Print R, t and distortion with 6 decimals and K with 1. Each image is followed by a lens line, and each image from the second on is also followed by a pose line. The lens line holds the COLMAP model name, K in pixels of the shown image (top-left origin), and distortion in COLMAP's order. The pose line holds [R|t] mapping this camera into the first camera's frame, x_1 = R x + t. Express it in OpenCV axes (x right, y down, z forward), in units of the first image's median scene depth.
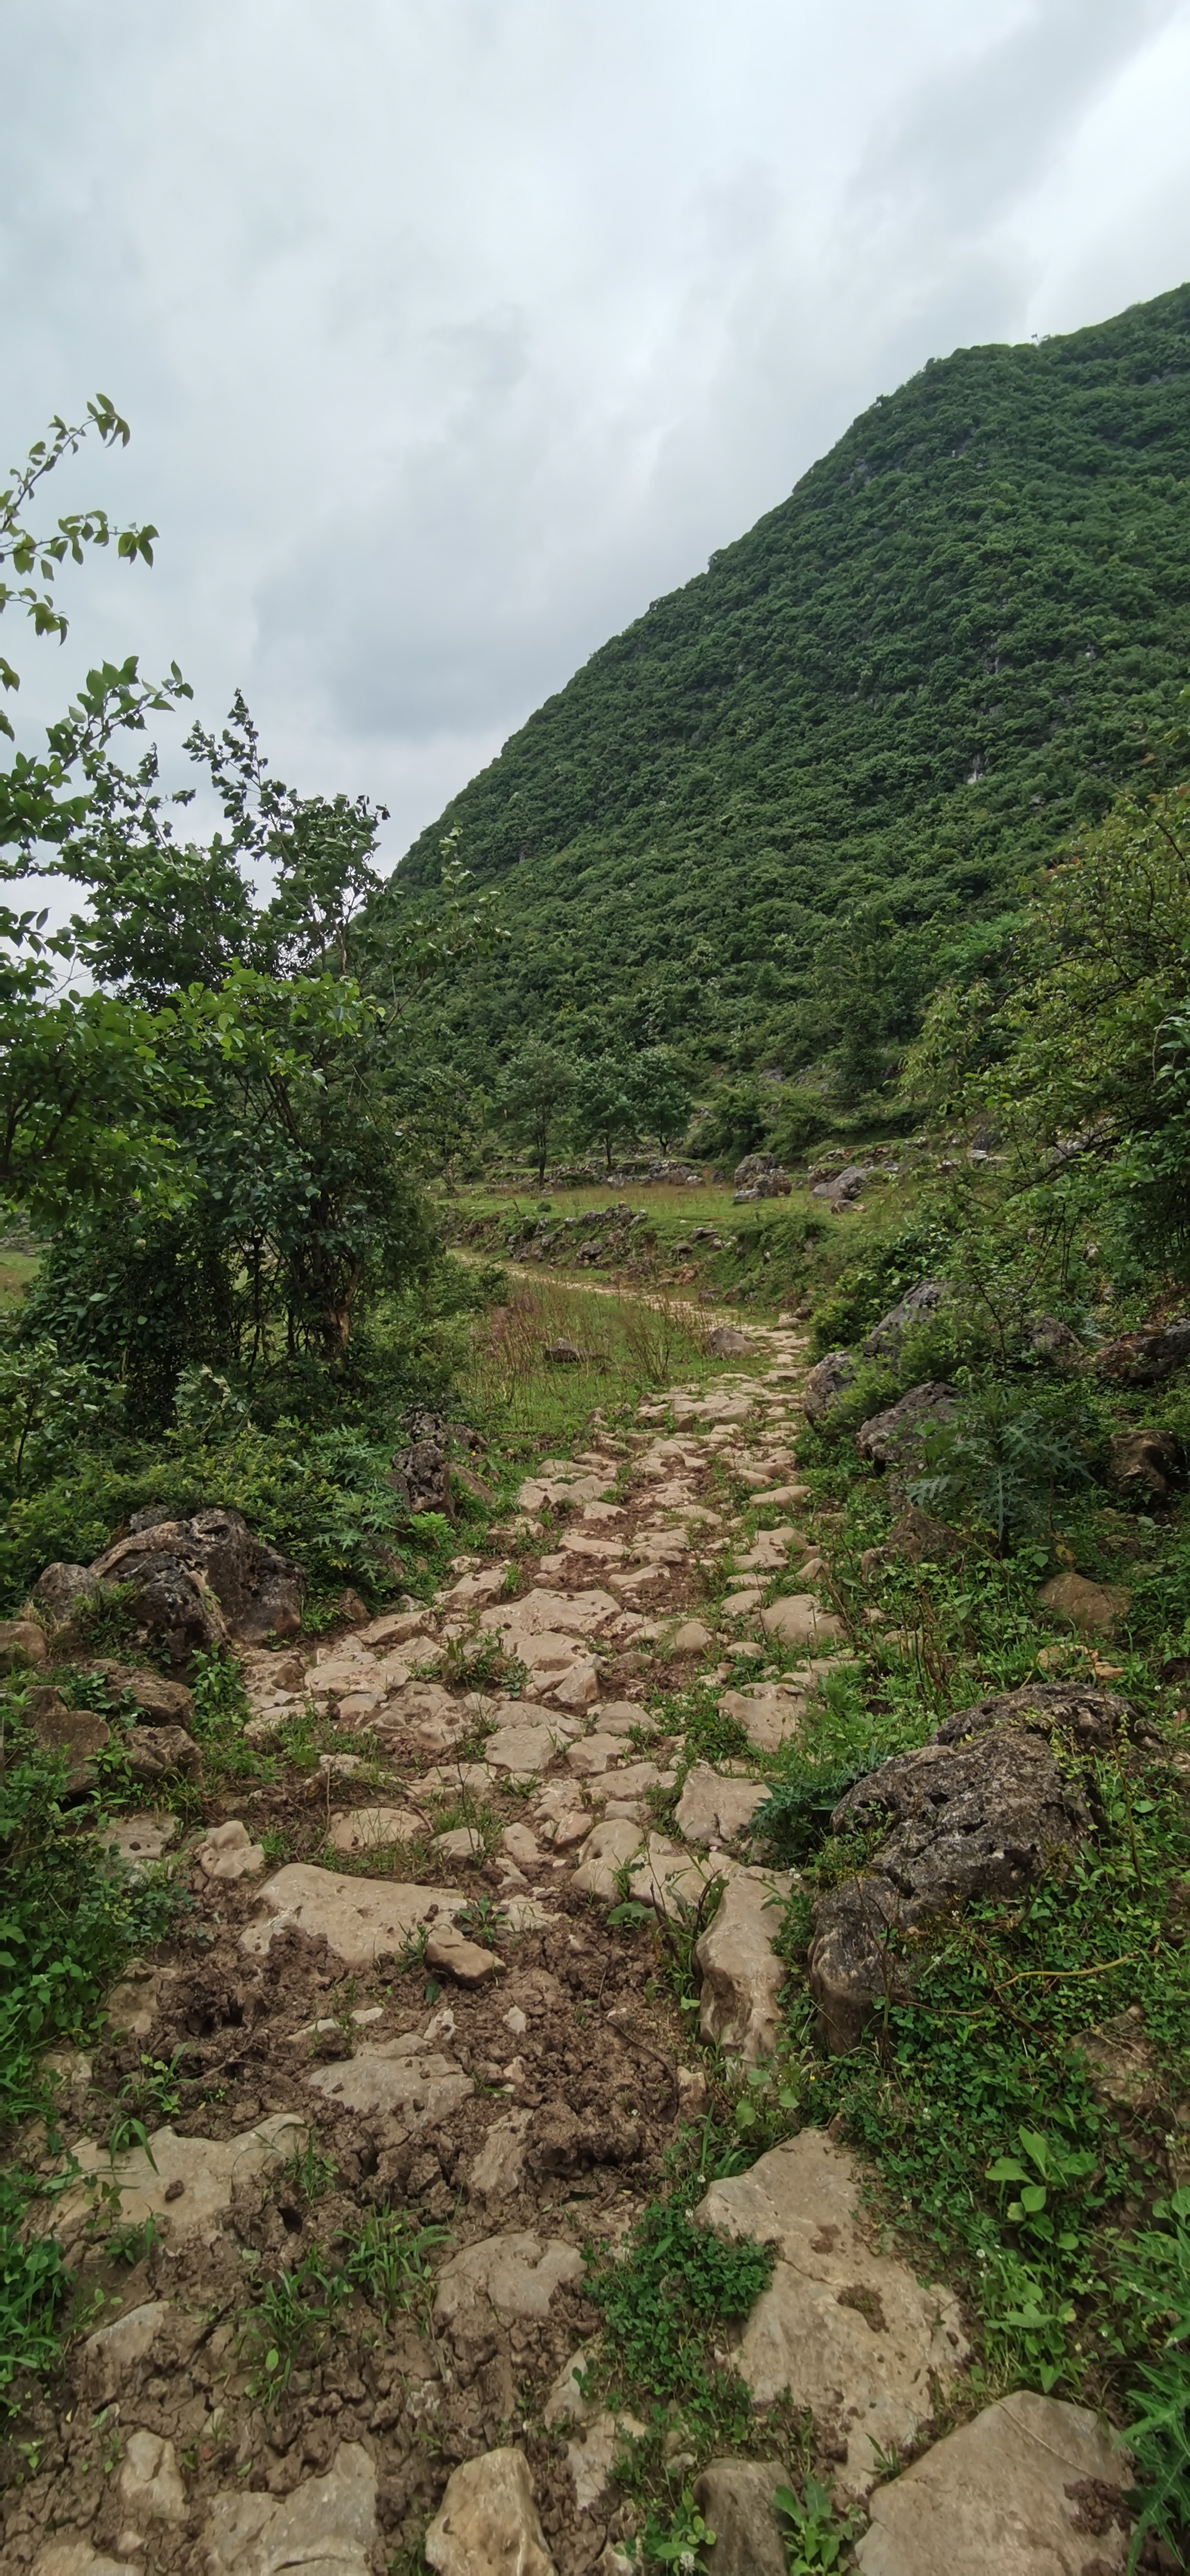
lens RADIAL K [[1197.3, 0, 597.7], [0, 1197.3, 1287.8], [0, 0, 1]] dist [-0.000985, 0.000021]
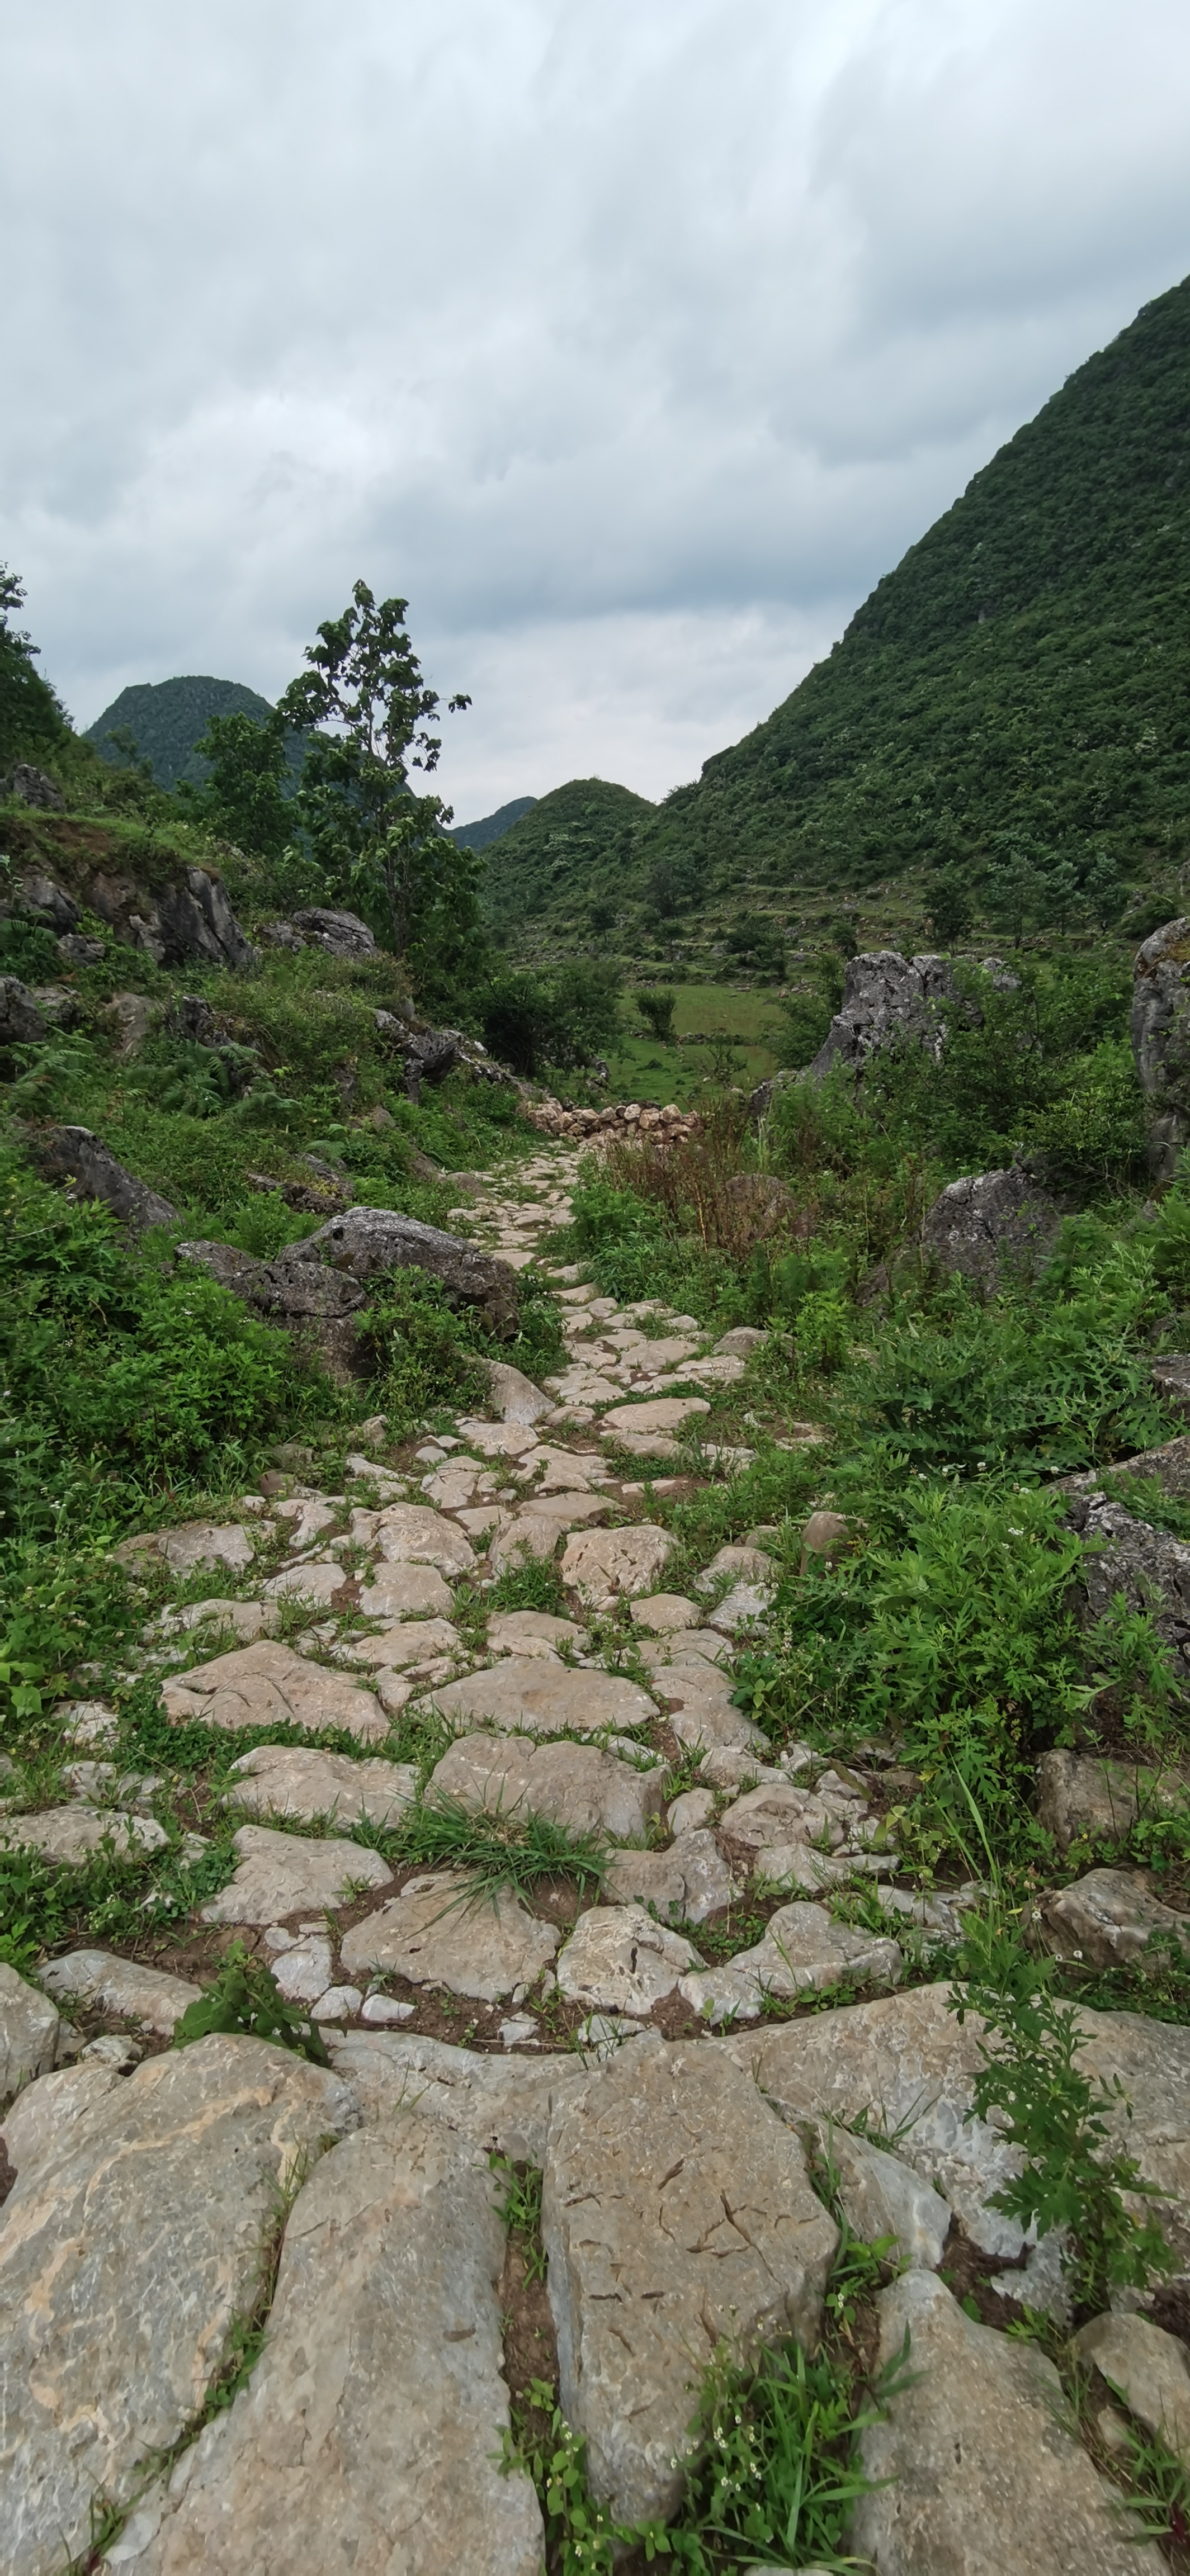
lens RADIAL K [[1197.3, 0, 590.9], [0, 1197.3, 1277.3], [0, 0, 1]] dist [-0.000985, 0.000021]
pose [[0.954403, 0.104325, -0.279699, -0.040650], [-0.040983, 0.973866, 0.223395, 0.001162], [0.295695, -0.201746, 0.933736, -0.296146]]
